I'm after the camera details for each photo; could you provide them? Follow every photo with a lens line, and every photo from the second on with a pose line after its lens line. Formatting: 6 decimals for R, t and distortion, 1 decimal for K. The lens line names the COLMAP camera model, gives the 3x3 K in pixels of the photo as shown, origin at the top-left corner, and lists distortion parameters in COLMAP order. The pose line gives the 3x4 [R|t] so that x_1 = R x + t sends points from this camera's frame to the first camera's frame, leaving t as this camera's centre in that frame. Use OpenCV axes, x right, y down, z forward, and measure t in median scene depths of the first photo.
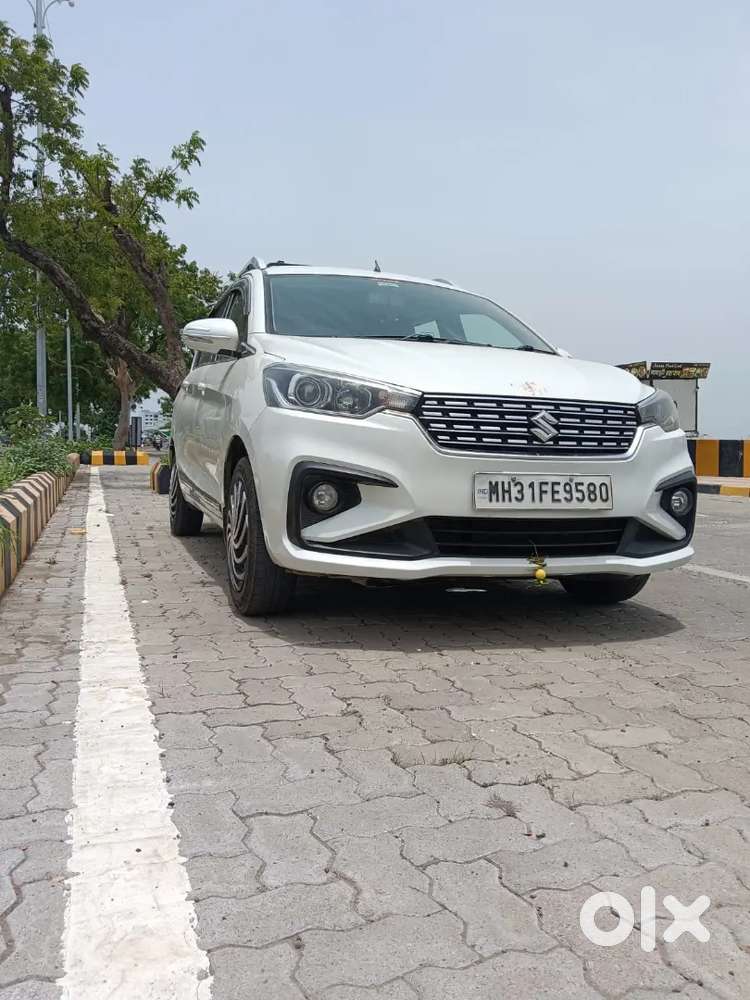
lens RADIAL K [[789.3, 0, 378.3], [0, 789.3, 484.4], [0, 0, 1]] dist [0.084728, -0.163891]
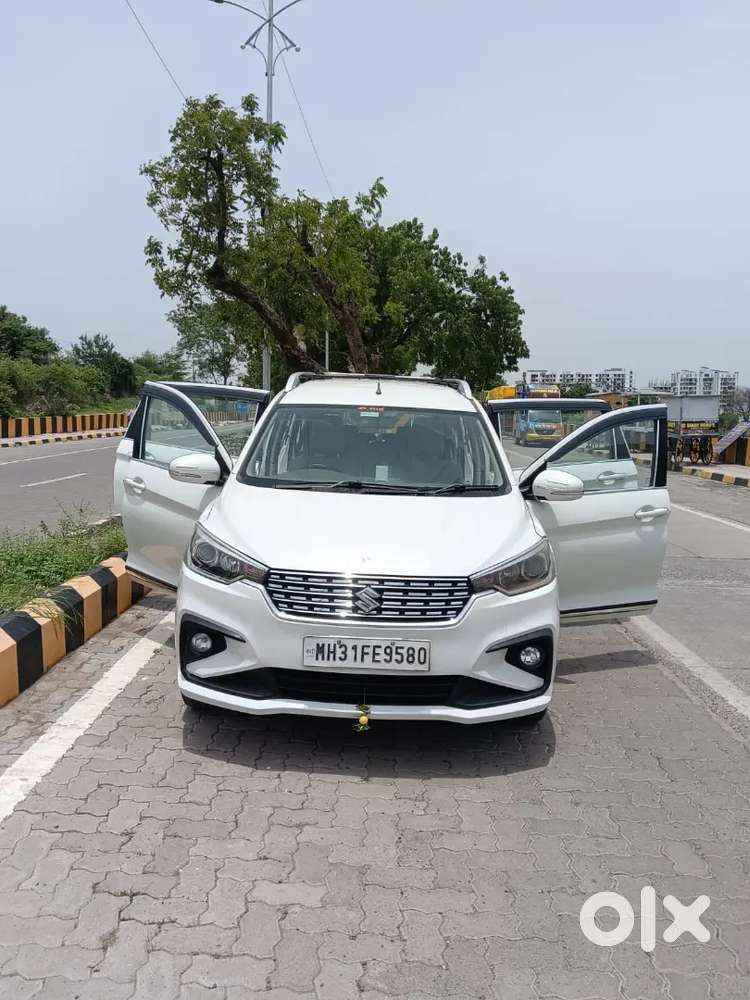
lens RADIAL K [[789.3, 0, 378.3], [0, 789.3, 484.4], [0, 0, 1]] dist [0.084728, -0.163891]
pose [[0.942852, 0.038546, -0.330974, 0.611045], [-0.025404, 0.998711, 0.043943, -0.298853], [0.332241, -0.033024, 0.942616, -0.124578]]
